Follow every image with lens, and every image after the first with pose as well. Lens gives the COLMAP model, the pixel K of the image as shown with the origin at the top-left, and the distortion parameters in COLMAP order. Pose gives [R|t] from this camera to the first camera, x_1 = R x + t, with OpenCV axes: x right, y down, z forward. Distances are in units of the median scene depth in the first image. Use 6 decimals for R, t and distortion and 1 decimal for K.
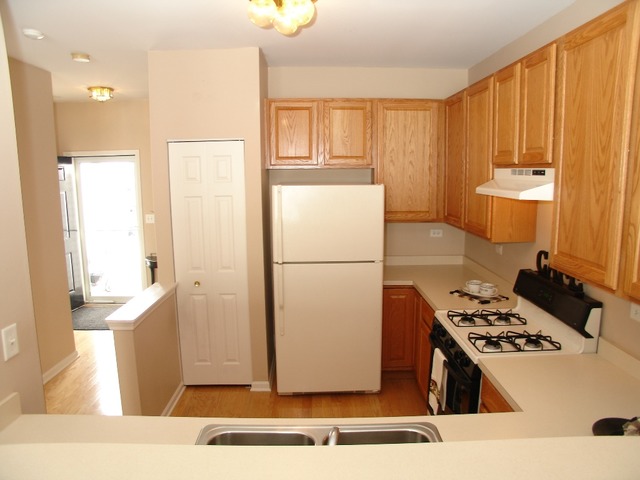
lens RADIAL K [[458.4, 0, 320.0], [0, 458.4, 240.0], [0, 0, 1]] dist [-0.160411, 0.084769]
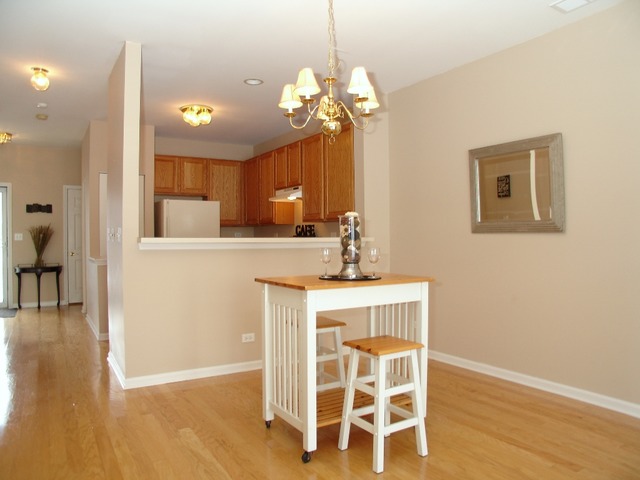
lens RADIAL K [[458.4, 0, 320.0], [0, 458.4, 240.0], [0, 0, 1]] dist [-0.160411, 0.084769]
pose [[0.852335, -0.000125, 0.522996, -0.491091], [0.078039, 0.988835, -0.126945, 0.311047], [-0.517141, 0.149014, 0.842829, -0.805411]]
